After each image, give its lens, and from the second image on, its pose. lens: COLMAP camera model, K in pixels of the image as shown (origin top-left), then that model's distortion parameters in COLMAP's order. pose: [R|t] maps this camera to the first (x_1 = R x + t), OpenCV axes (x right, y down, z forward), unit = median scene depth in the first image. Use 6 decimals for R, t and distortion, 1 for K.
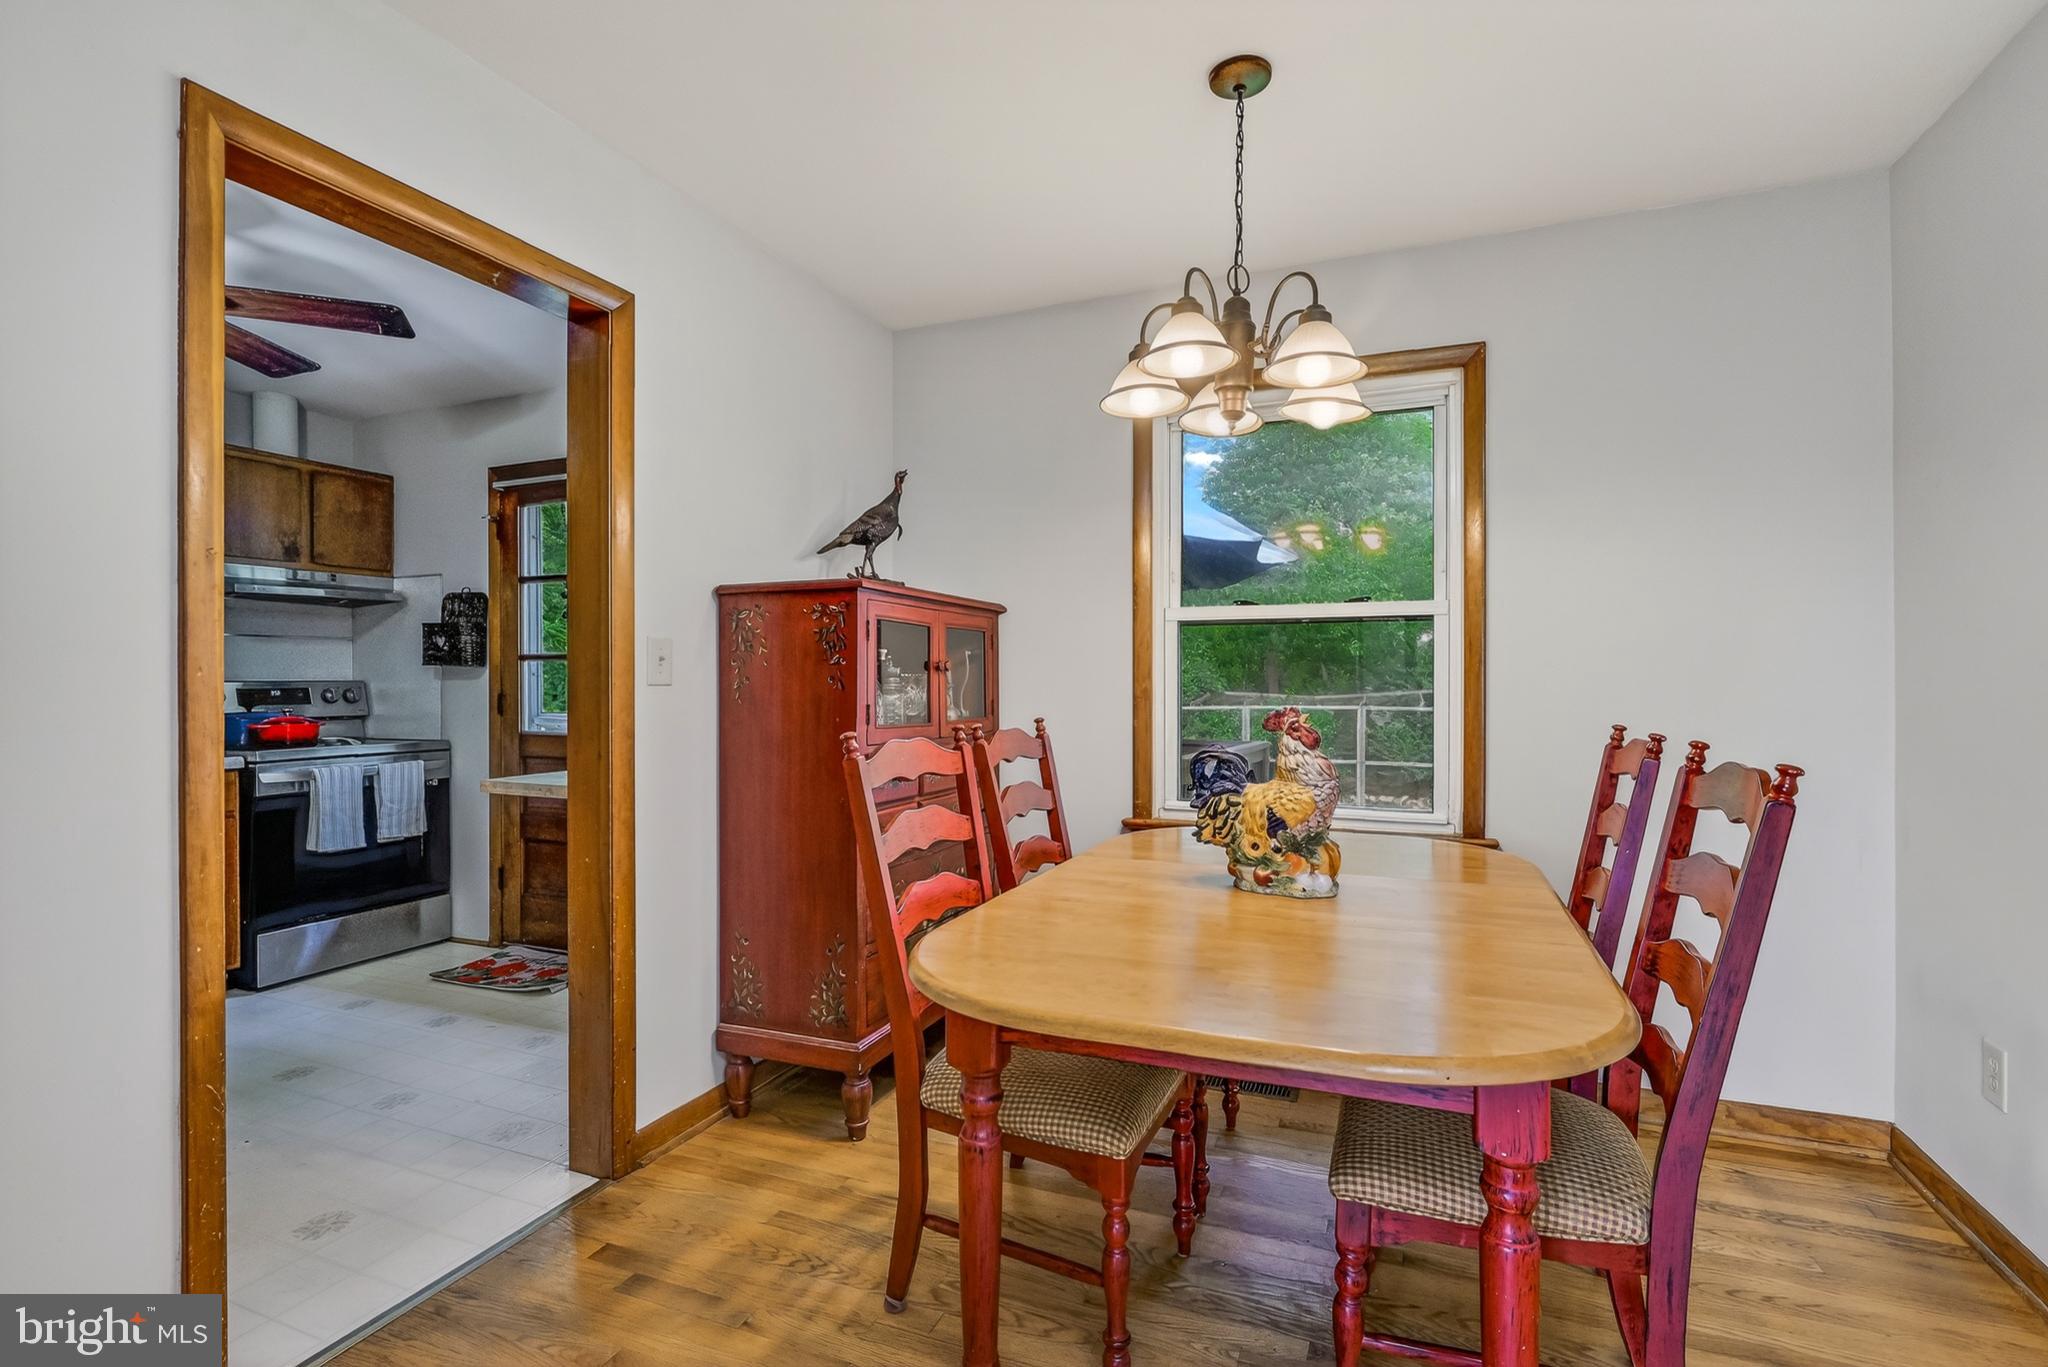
lens RADIAL K [[946.2, 0, 1026.3], [0, 946.2, 682.1], [0, 0, 1]] dist [0.000315, 0.000362]
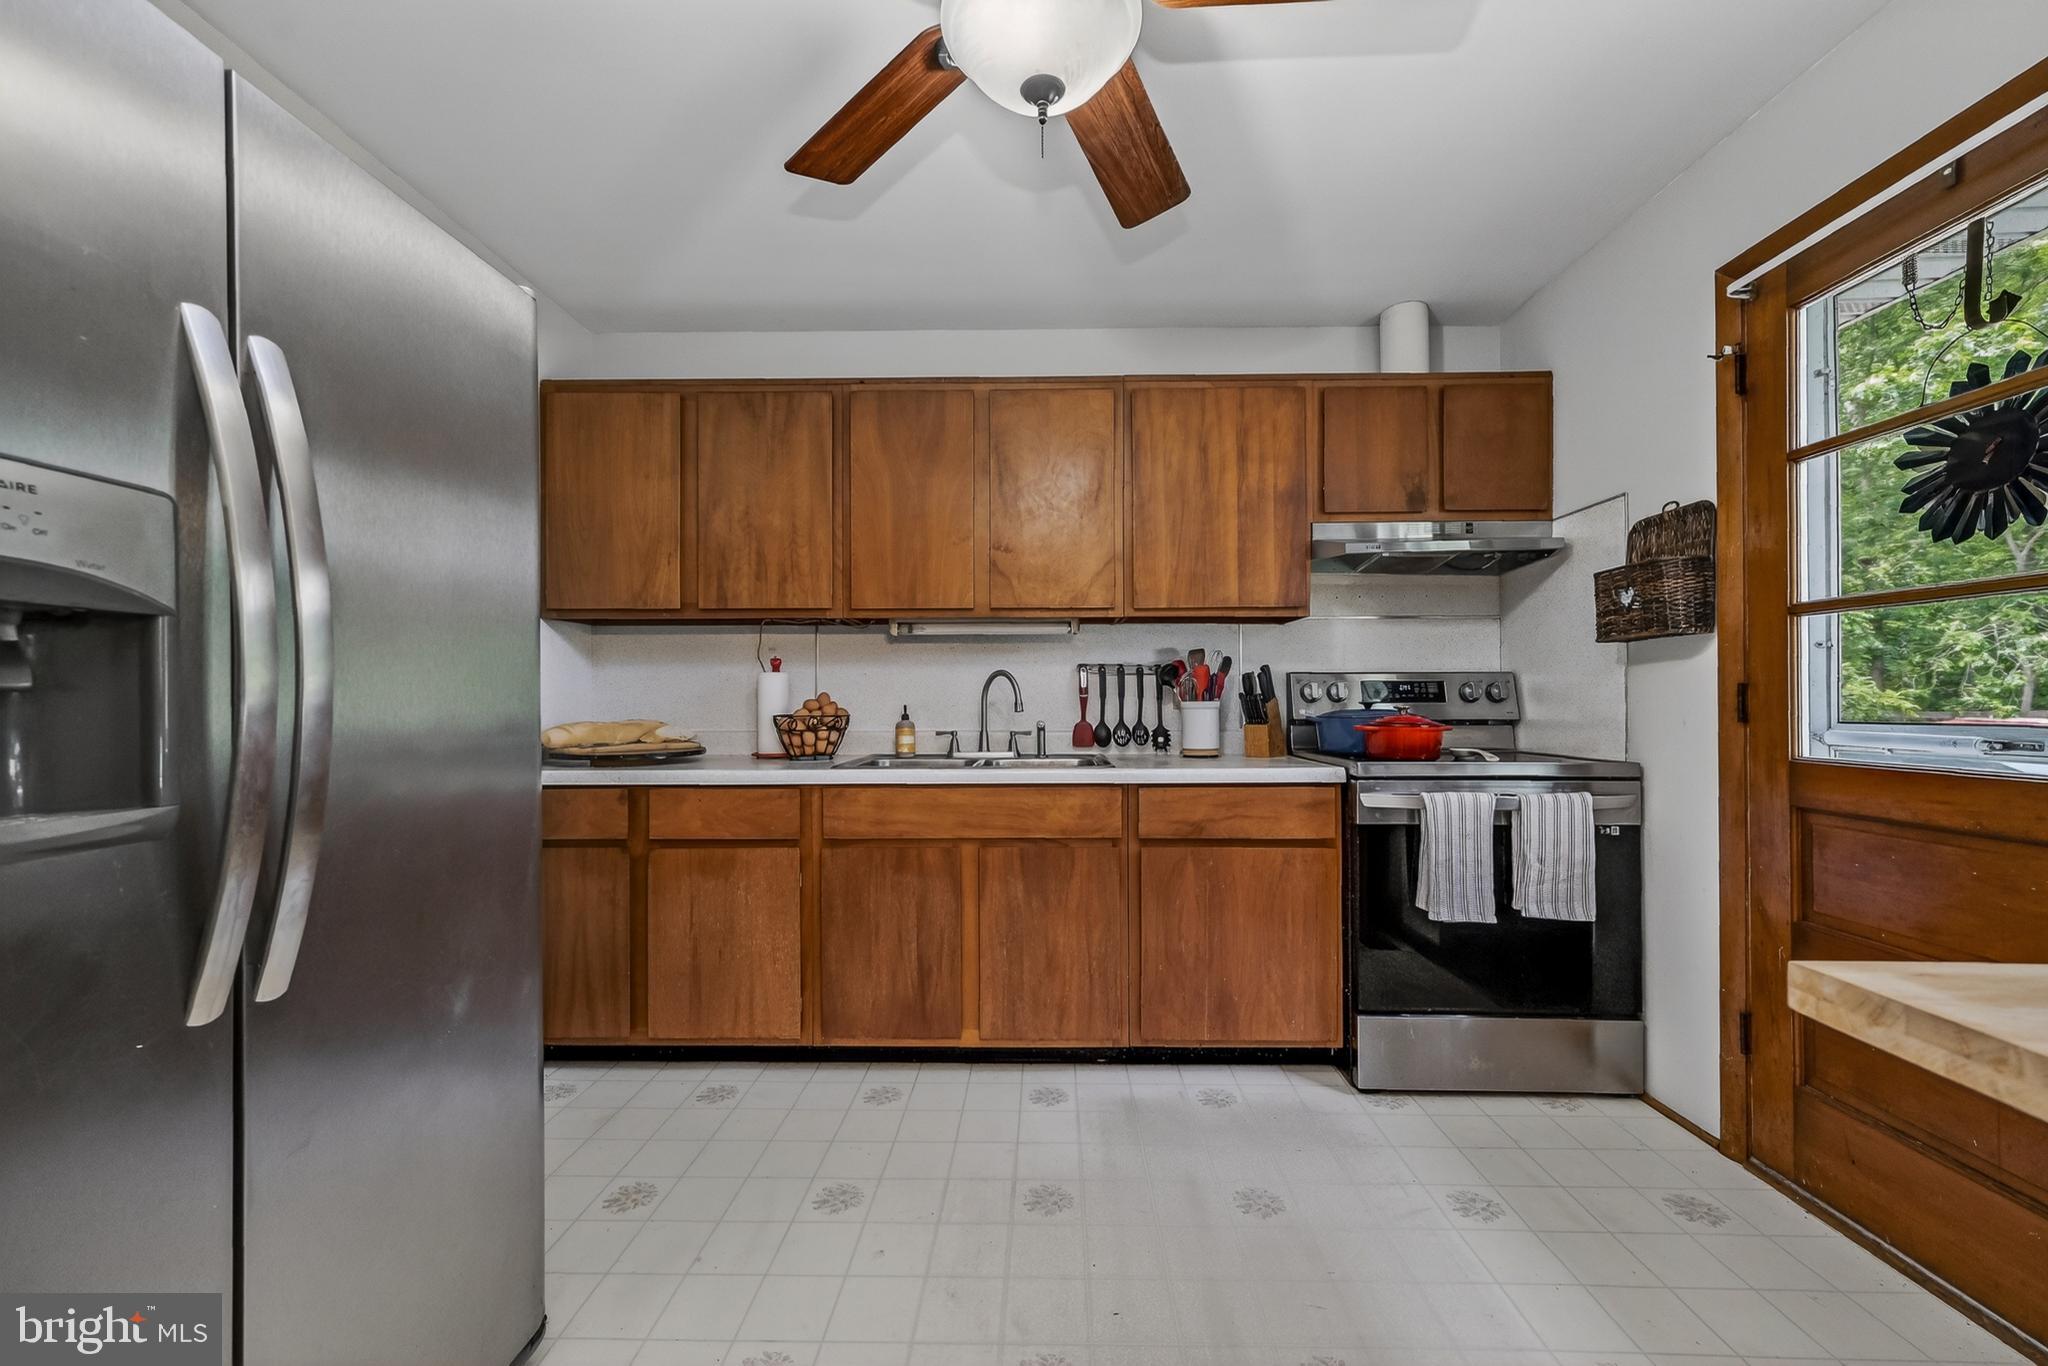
lens RADIAL K [[812.8, 0, 1023.2], [0, 812.8, 695.2], [0, 0, 1]] dist [-0.001292, -0.000365]
pose [[0.365185, -0.006265, -0.930914, -0.281627], [-0.002934, 0.999965, -0.007881, 0.023924], [0.930930, 0.005610, 0.365154, 0.460863]]
